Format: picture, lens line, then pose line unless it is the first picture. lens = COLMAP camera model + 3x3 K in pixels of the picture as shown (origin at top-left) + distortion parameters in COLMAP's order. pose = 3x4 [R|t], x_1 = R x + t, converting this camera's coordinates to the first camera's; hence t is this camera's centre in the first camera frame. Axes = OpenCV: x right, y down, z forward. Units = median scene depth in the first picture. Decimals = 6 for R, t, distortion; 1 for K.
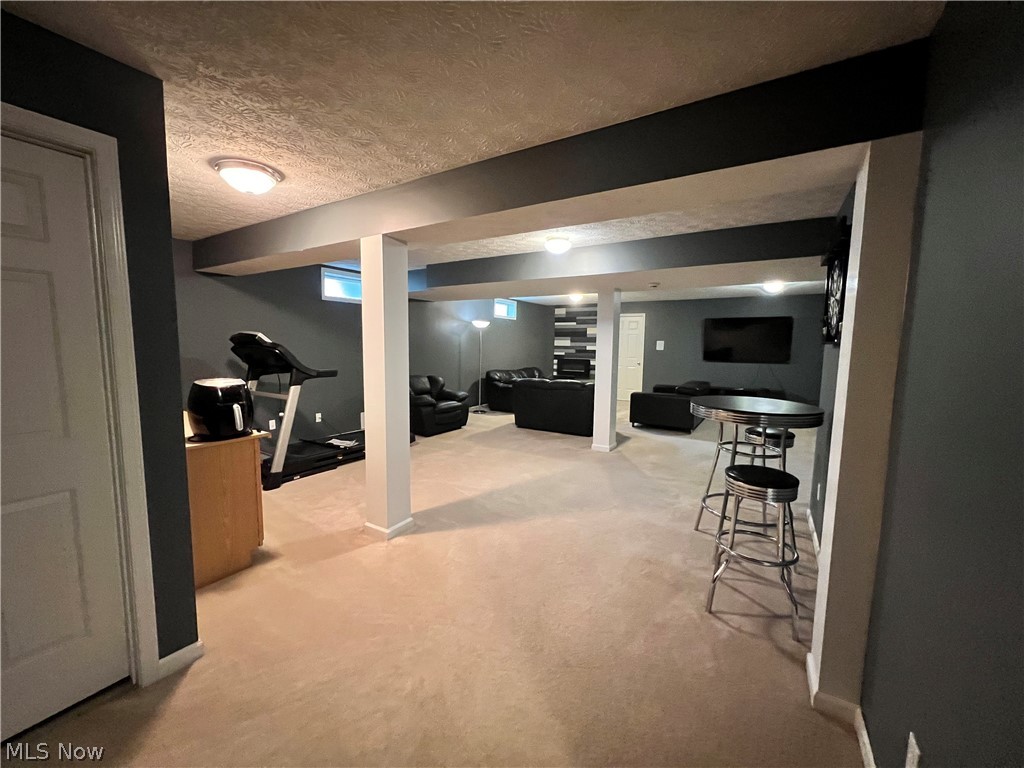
lens RADIAL K [[408.8, 0, 511.5], [0, 408.8, 384.4], [0, 0, 1]] dist [-0.002569, 0.000007]
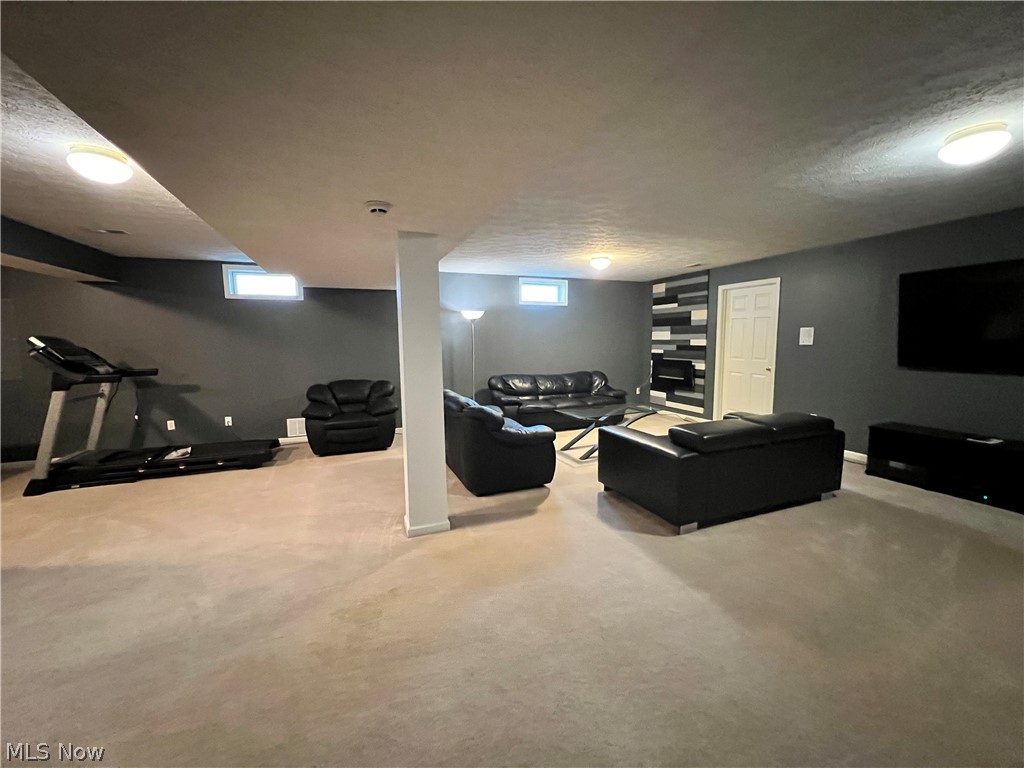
lens RADIAL K [[408.8, 0, 509.1], [0, 408.8, 380.2], [0, 0, 1]] dist [-0.002569, 0.000007]
pose [[0.802731, 0.040692, -0.594951, 0.336737], [-0.039200, 0.999112, 0.015445, -0.030066], [0.595052, 0.010924, 0.803613, 0.329332]]
